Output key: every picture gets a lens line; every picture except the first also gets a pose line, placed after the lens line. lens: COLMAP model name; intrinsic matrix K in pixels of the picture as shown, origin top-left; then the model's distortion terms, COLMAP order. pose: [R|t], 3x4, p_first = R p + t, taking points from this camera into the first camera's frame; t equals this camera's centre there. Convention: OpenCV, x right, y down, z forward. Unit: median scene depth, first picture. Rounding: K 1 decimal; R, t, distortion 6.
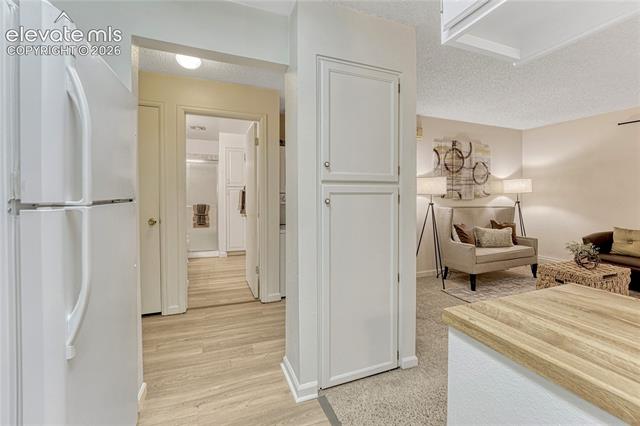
lens RADIAL K [[268.6, 0, 319.4], [0, 268.6, 197.1], [0, 0, 1]] dist [-0.017209, 0.000124]
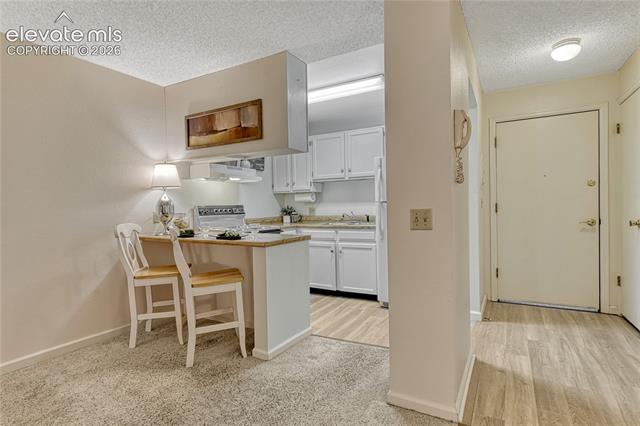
lens RADIAL K [[335.3, 0, 321.2], [0, 335.3, 214.7], [0, 0, 1]] dist [0.004688, 0.000253]
pose [[-0.771961, 0.025432, -0.635161, 0.525035], [0.015145, 0.999652, 0.021619, 0.017251], [0.635489, 0.007069, -0.772077, 0.748871]]
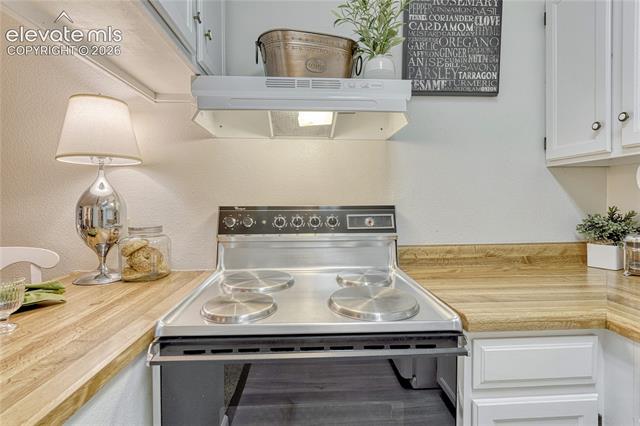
lens RADIAL K [[316.3, 0, 319.0], [0, 316.3, 203.4], [0, 0, 1]] dist [-0.003900, -0.000918]
pose [[-0.946757, -0.005311, 0.321905, 0.010954], [-0.000154, 0.999871, 0.016043, -0.000422], [-0.321949, 0.015139, -0.946636, 0.113177]]
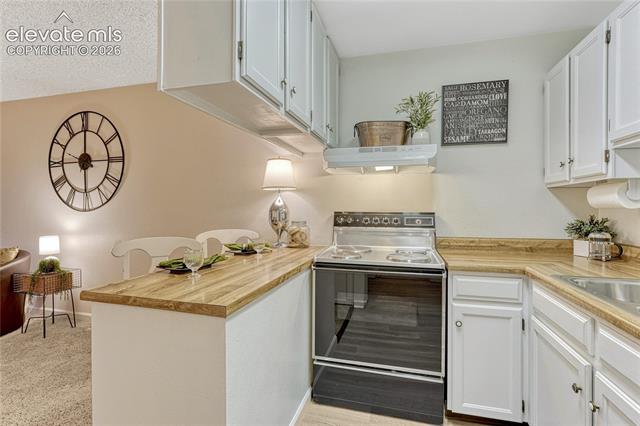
lens RADIAL K [[307.9, 0, 320.4], [0, 307.9, 208.0], [0, 0, 1]] dist [0.000372, 0.000352]
pose [[-0.803092, -0.009344, 0.595782, -0.118850], [-0.005925, 0.999953, 0.007696, -0.003606], [-0.595826, 0.002651, -0.803109, 0.329963]]
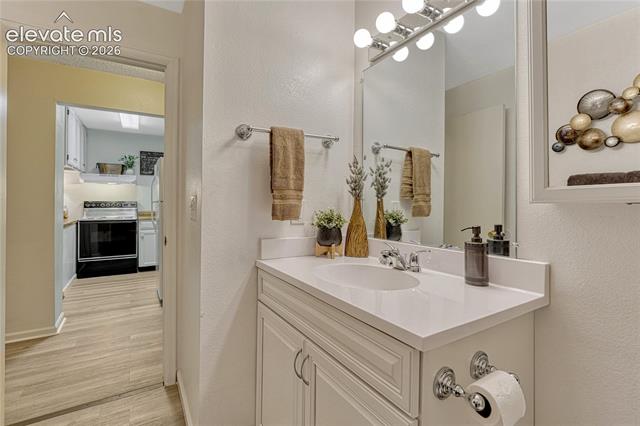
lens RADIAL K [[287.7, 0, 321.0], [0, 287.7, 199.9], [0, 0, 1]] dist [0.000725, 0.000252]
pose [[-0.977984, -0.008143, -0.208522, -0.485516], [-0.008159, 0.999966, -0.000782, -0.004585], [0.208521, 0.000936, -0.978017, 1.180562]]
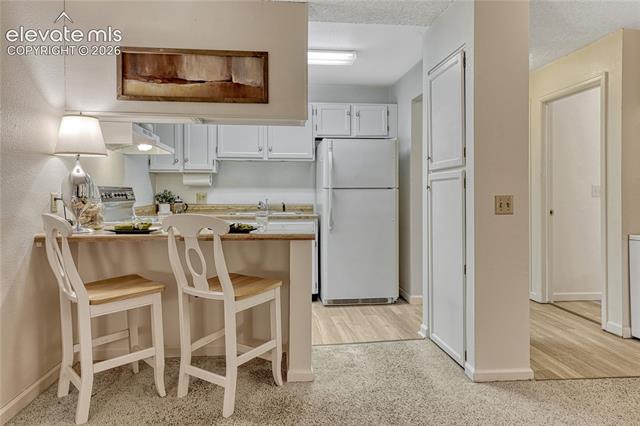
lens RADIAL K [[413.8, 0, 317.4], [0, 413.8, 197.0], [0, 0, 1]] dist [0.020490, -0.000251]
pose [[-0.257498, 0.002570, -0.966276, 0.799081], [-0.003953, 0.999985, 0.003713, 0.022205], [0.966271, 0.004776, -0.257484, 0.388285]]
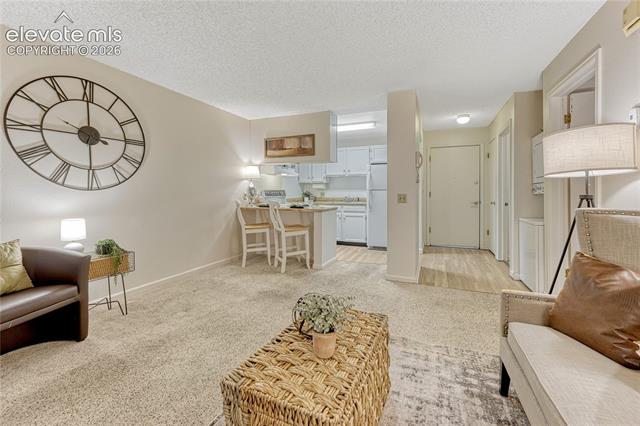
lens RADIAL K [[263.8, 0, 332.2], [0, 263.8, 197.3], [0, 0, 1]] dist [-0.000539, -0.000023]
pose [[-0.677093, 0.010532, -0.735822, 0.879722], [-0.003847, 0.999833, 0.017851, 0.018092], [0.735888, 0.014918, -0.676939, 0.879101]]
